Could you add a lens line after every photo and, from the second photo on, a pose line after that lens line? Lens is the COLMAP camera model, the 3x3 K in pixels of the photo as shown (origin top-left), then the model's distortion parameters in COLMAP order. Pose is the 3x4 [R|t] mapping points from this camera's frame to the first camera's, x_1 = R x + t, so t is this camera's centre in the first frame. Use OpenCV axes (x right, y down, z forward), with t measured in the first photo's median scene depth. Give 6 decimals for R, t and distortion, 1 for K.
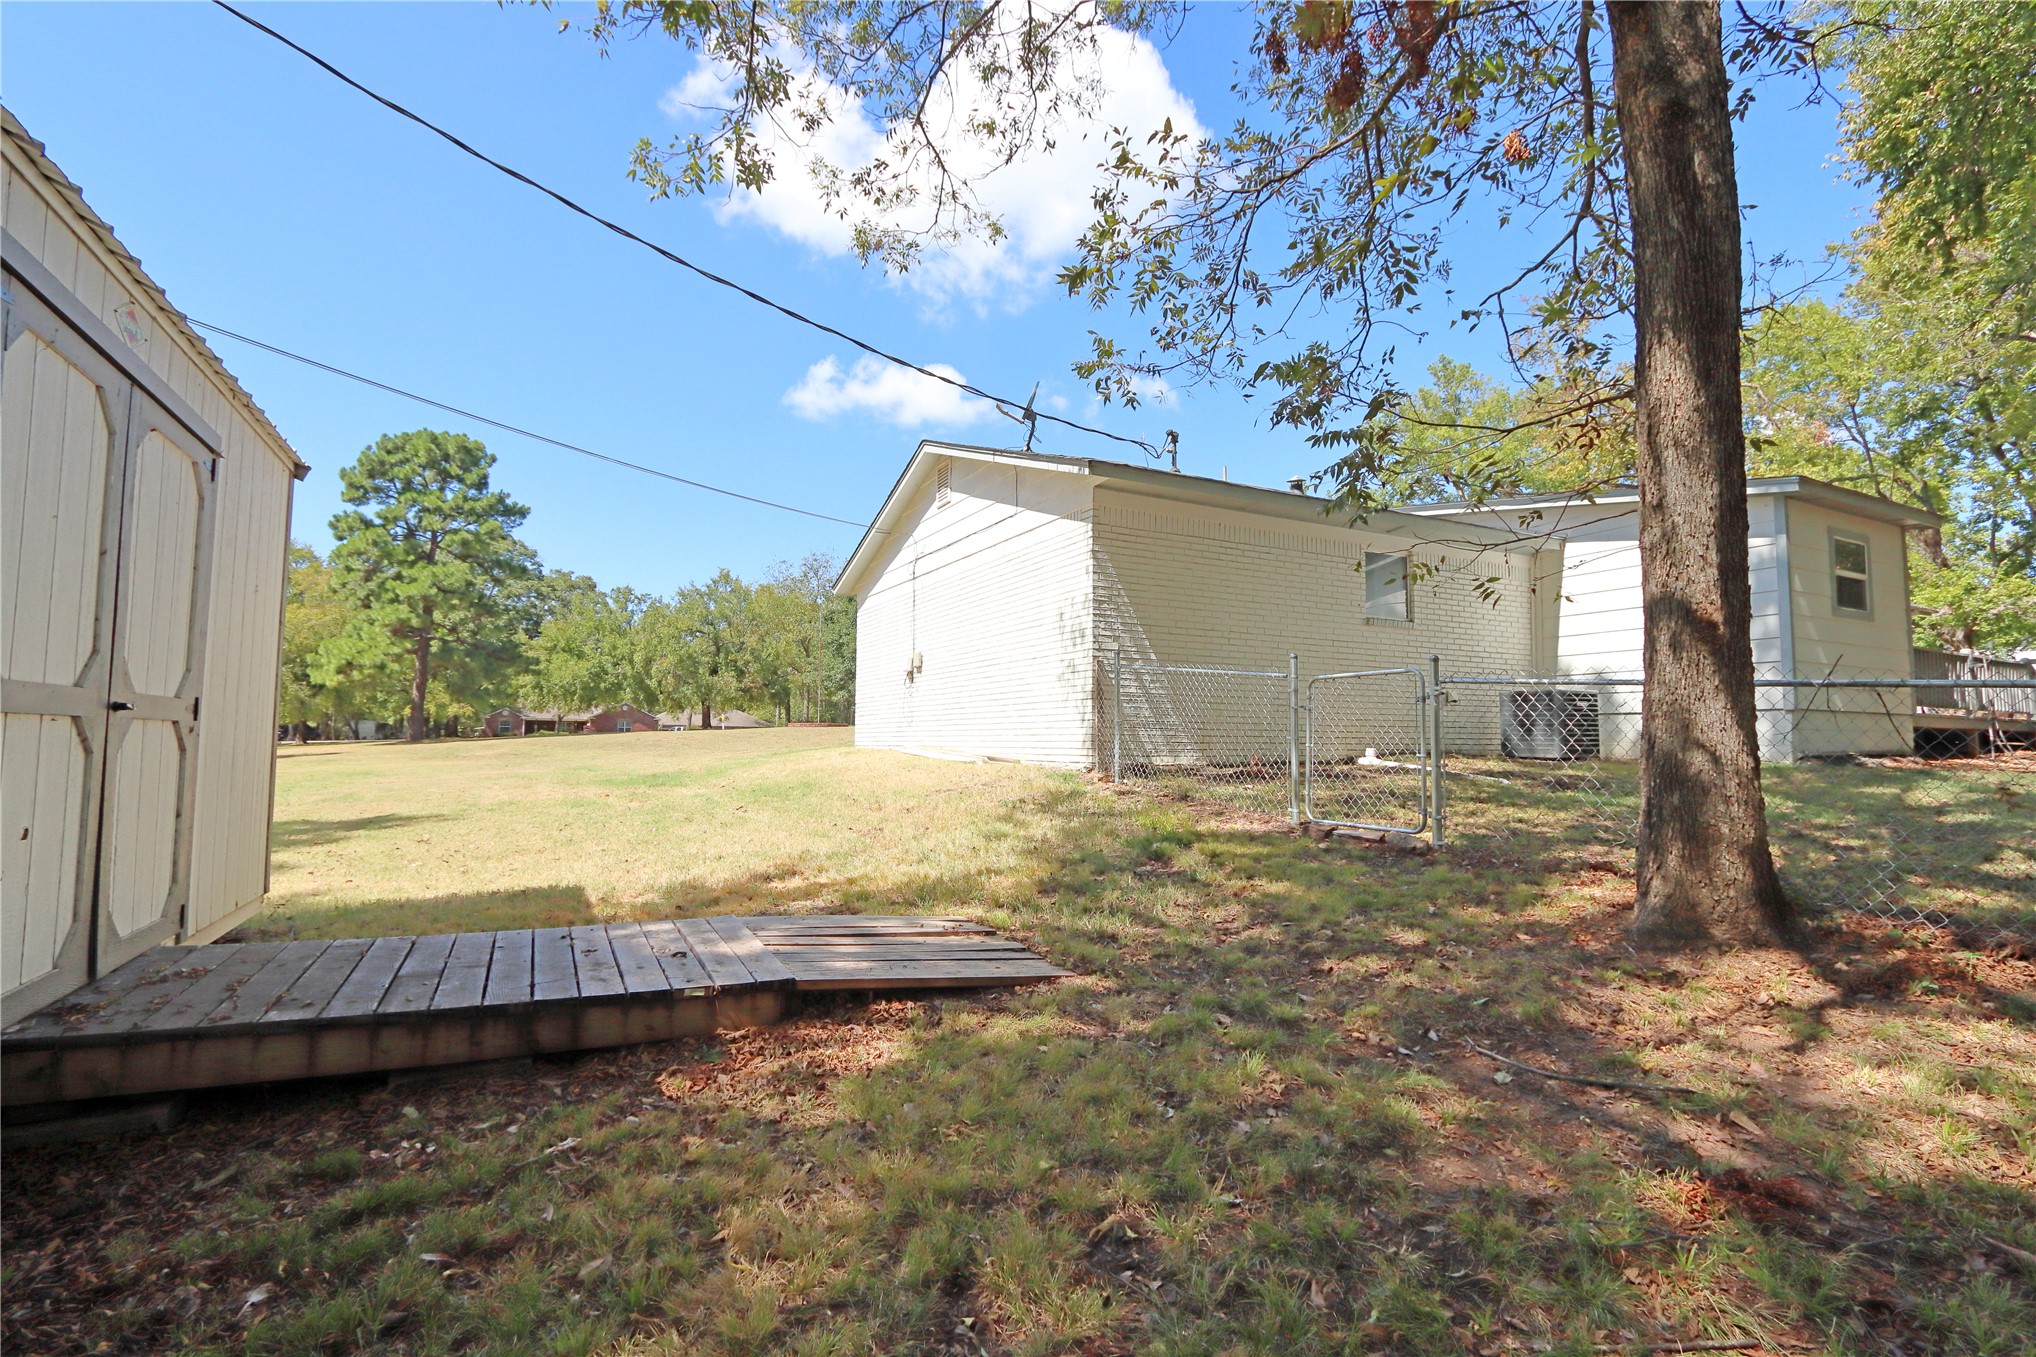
lens RADIAL K [[925.1, 0, 1015.0], [0, 925.1, 672.9], [0, 0, 1]] dist [-0.001956, -0.000595]
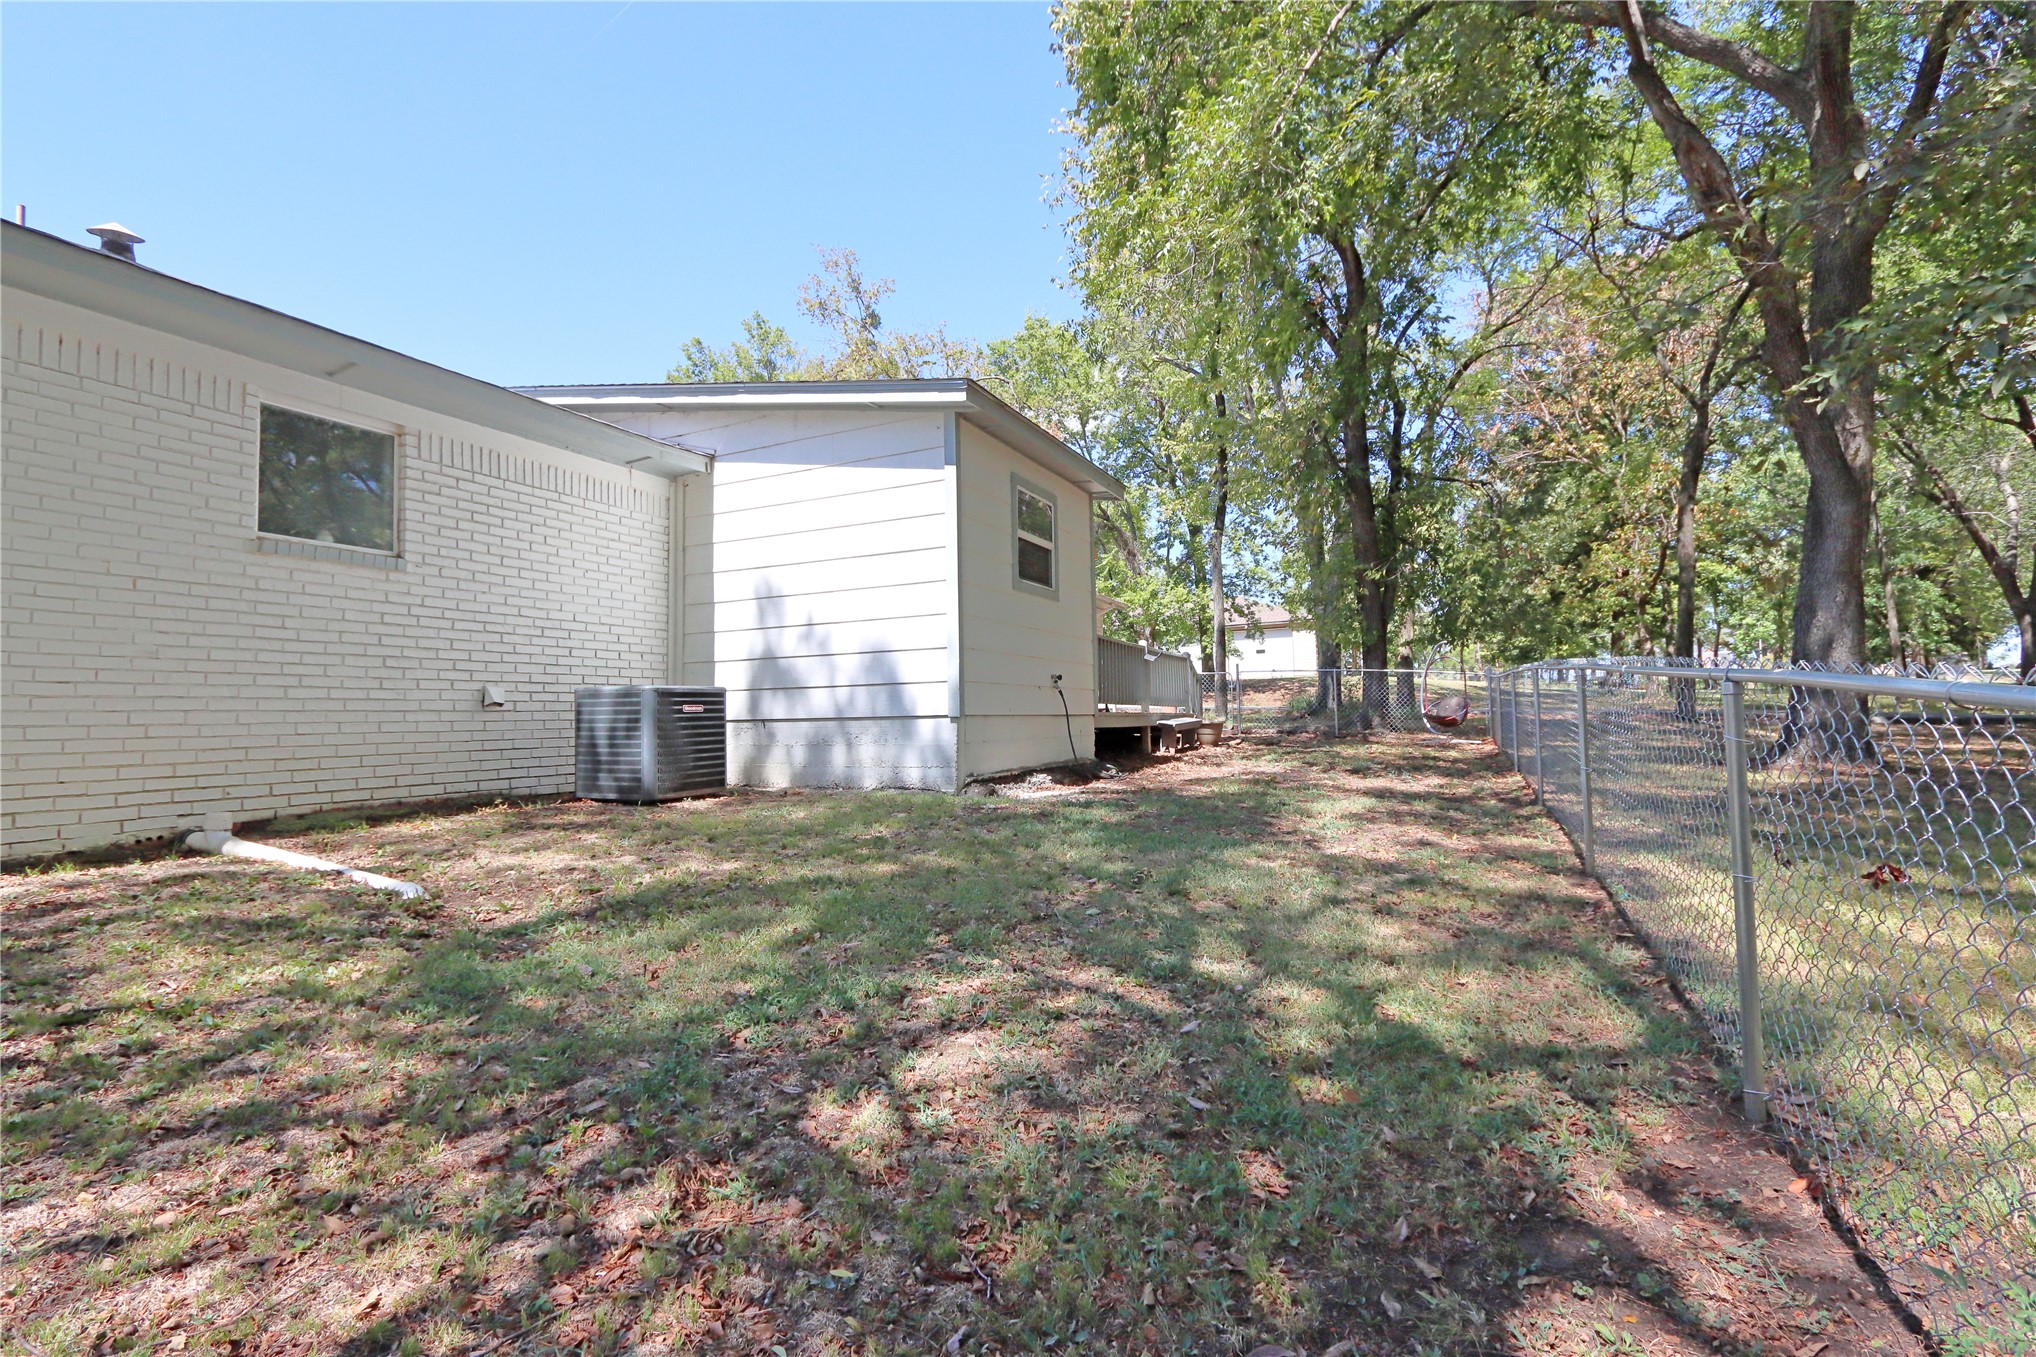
lens RADIAL K [[925.1, 0, 1015.0], [0, 925.1, 672.9], [0, 0, 1]] dist [-0.001956, -0.000595]
pose [[0.795139, 0.007131, 0.606385, 0.216579], [-0.019906, 0.999699, 0.014346, -0.002319], [-0.606100, -0.023477, 0.795042, 0.199845]]
